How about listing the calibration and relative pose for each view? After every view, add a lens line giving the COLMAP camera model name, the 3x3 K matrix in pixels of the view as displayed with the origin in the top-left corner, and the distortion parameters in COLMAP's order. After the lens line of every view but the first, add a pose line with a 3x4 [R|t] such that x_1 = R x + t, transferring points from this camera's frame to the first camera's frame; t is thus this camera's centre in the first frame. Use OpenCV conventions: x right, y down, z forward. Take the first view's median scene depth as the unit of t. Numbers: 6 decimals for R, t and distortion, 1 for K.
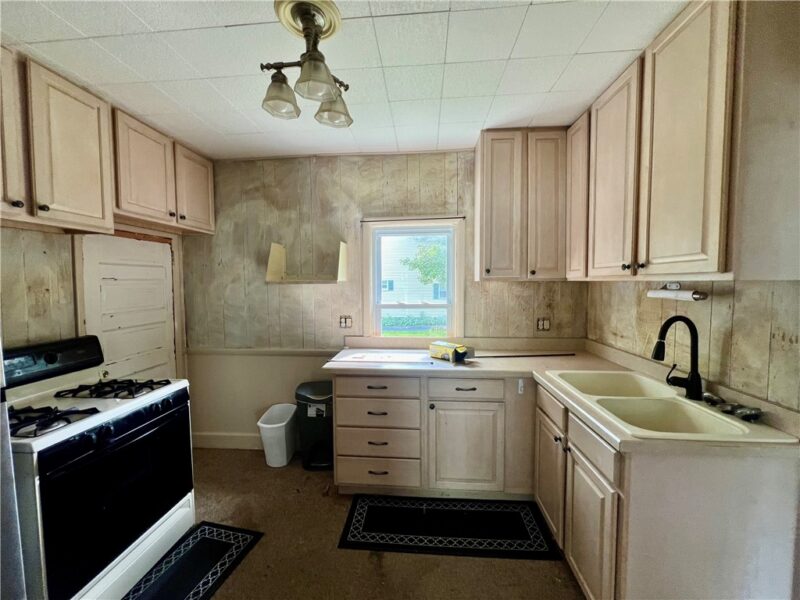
lens RADIAL K [[317.4, 0, 400.0], [0, 317.4, 300.0], [0, 0, 1]] dist [0.000734, -0.000042]
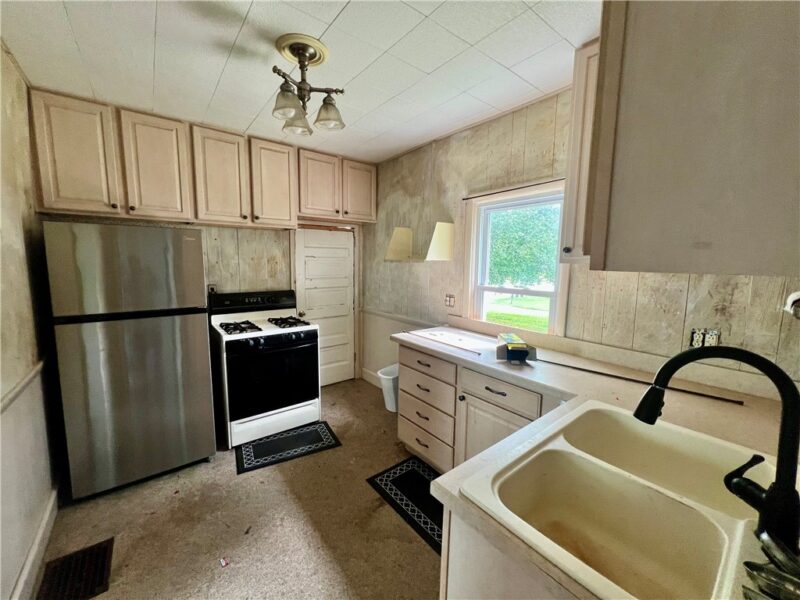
lens RADIAL K [[317.4, 0, 400.0], [0, 317.4, 300.0], [0, 0, 1]] dist [0.000734, -0.000042]
pose [[0.683357, 0.106633, -0.722256, 0.487096], [-0.059568, 0.994121, 0.090411, -0.017234], [0.727650, -0.018760, 0.685691, 0.189041]]
